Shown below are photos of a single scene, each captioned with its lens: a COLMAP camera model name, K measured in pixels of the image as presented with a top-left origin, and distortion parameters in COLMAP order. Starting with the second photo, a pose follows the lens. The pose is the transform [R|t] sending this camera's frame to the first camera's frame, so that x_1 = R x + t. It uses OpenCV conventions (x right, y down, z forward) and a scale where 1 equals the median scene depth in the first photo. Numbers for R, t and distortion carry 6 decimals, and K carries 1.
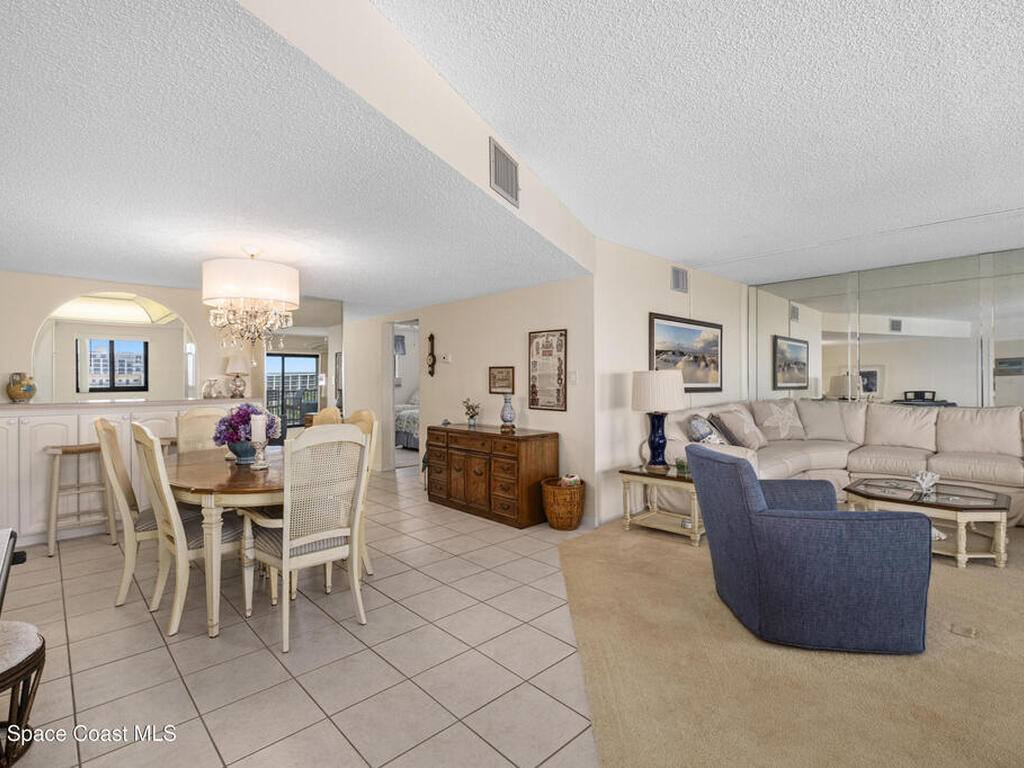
lens RADIAL K [[503.6, 0, 509.9], [0, 503.6, 379.1], [0, 0, 1]] dist [-0.002290, -0.000432]
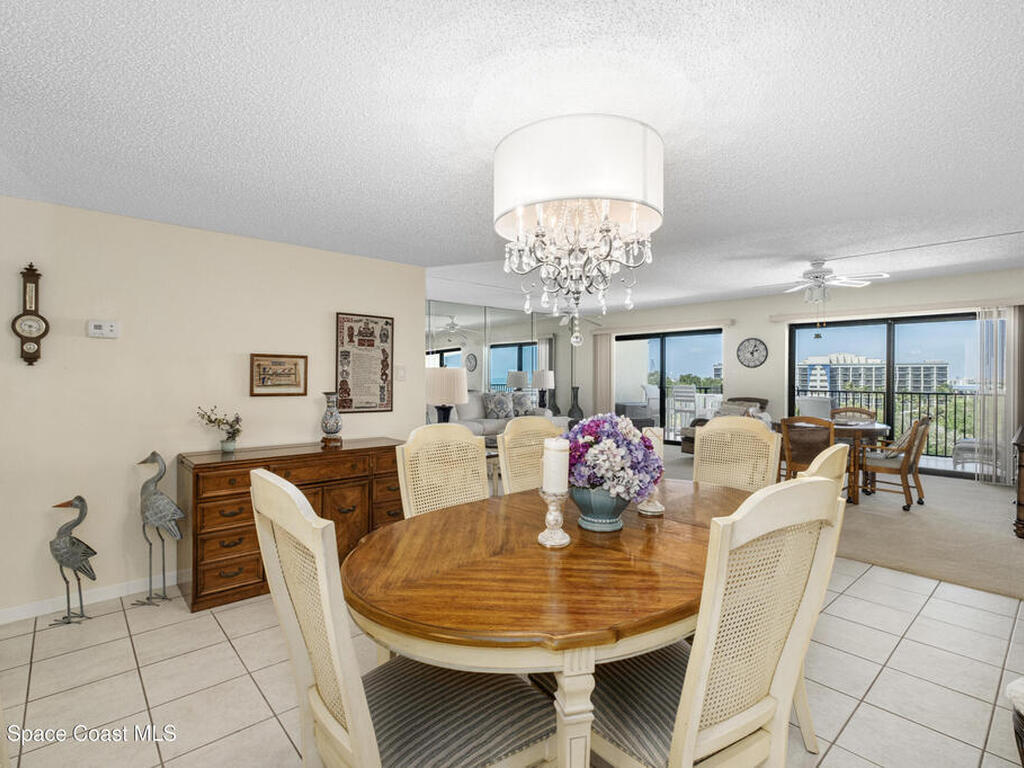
lens RADIAL K [[503.6, 0, 509.9], [0, 503.6, 379.1], [0, 0, 1]] dist [-0.002290, -0.000432]
pose [[0.035836, -0.006654, 0.999336, -0.729529], [-0.011433, 0.999910, 0.007068, -0.000732], [-0.999292, -0.011679, 0.035757, 0.732432]]
